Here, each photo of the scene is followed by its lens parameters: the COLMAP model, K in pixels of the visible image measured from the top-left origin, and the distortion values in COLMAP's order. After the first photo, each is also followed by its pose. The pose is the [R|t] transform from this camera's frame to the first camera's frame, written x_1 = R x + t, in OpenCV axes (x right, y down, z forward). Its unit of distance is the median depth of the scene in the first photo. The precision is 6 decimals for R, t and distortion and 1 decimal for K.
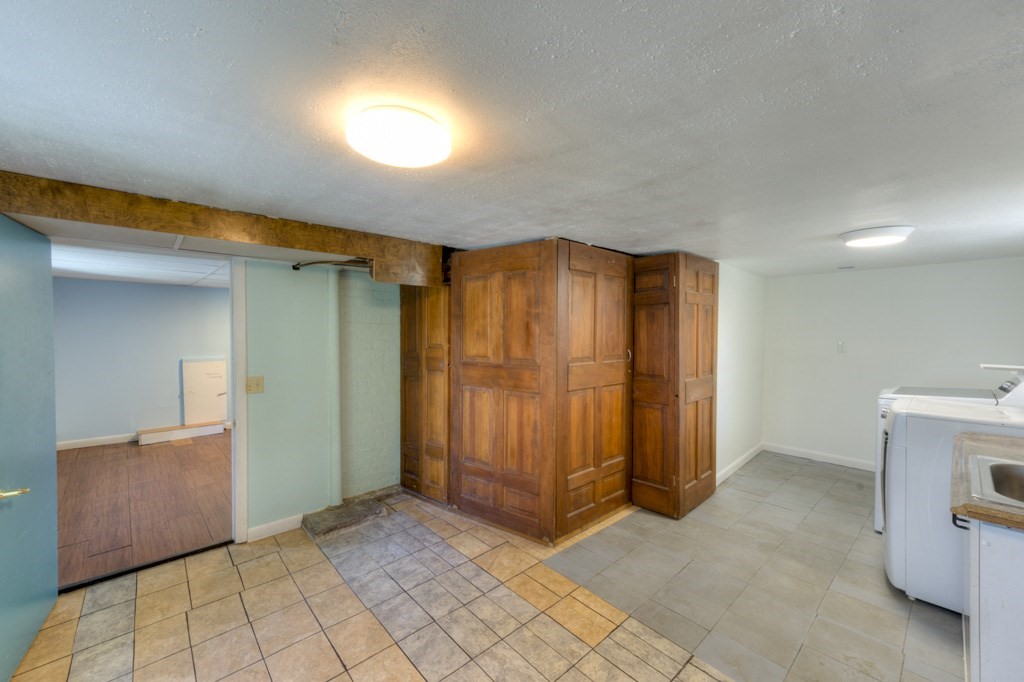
lens RADIAL K [[420.6, 0, 517.3], [0, 420.6, 339.9], [0, 0, 1]] dist [0.025881, 0.000070]
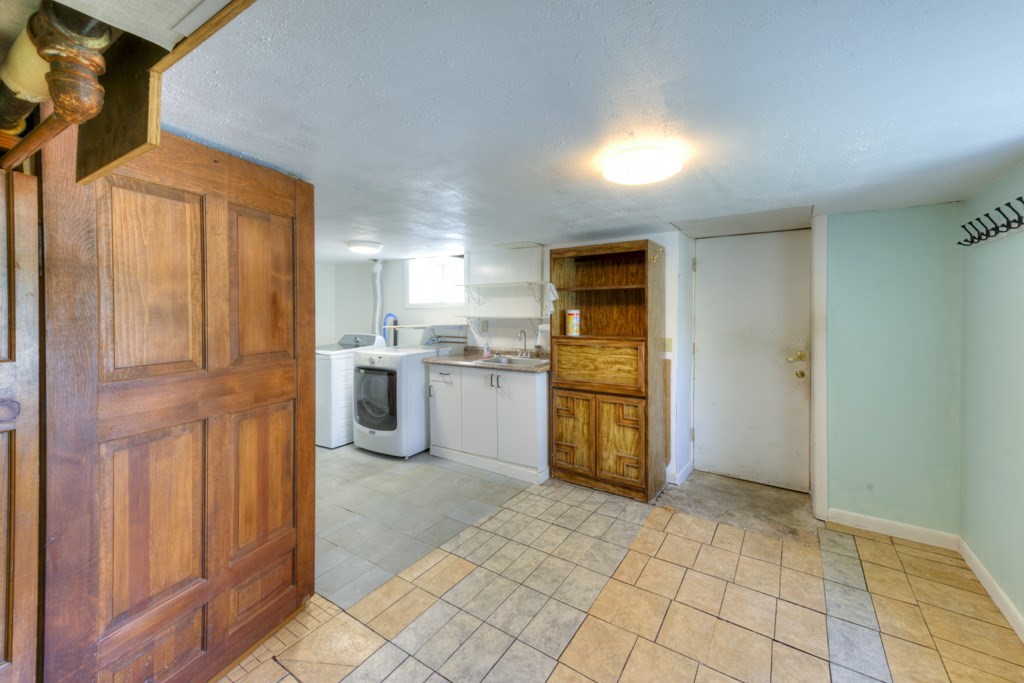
lens RADIAL K [[406.7, 0, 508.5], [0, 406.7, 310.1], [0, 0, 1]] dist [0.000877, 0.000032]
pose [[-0.243716, -0.001325, 0.969846, -0.849726], [0.024451, 0.999673, 0.007510, -0.016860], [-0.969538, 0.025544, -0.243604, 1.028240]]
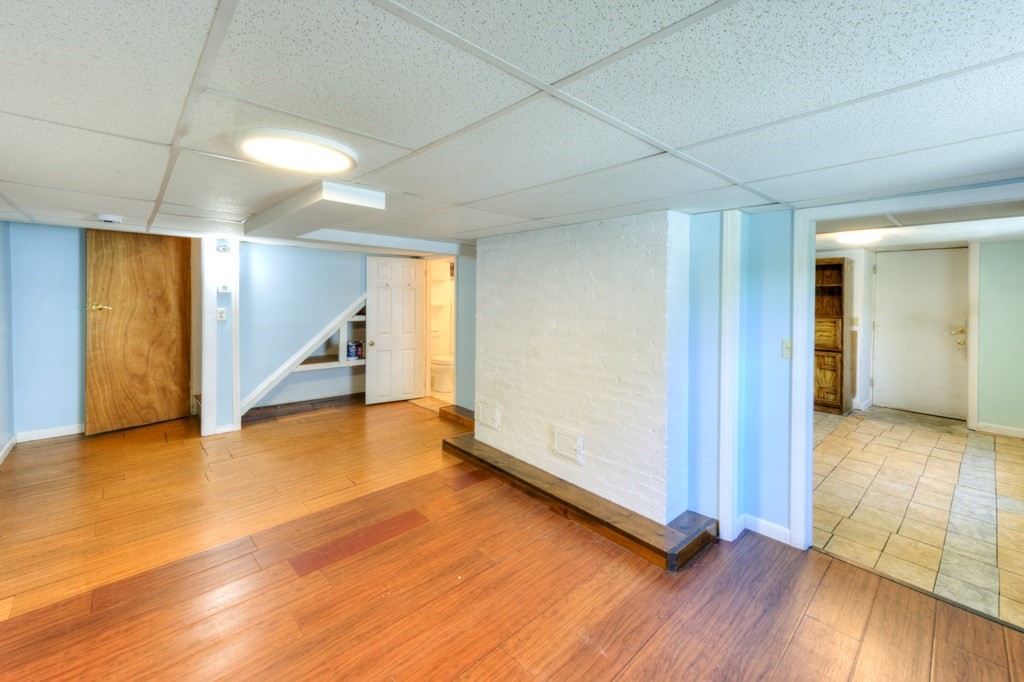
lens RADIAL K [[418.6, 0, 488.6], [0, 418.6, 299.9], [0, 0, 1]] dist [0.000331, 0.000073]
pose [[0.026564, -0.007909, 0.999616, -1.930973], [0.018475, 0.999802, 0.007420, -0.043770], [-0.999476, 0.018270, 0.026705, 2.065717]]
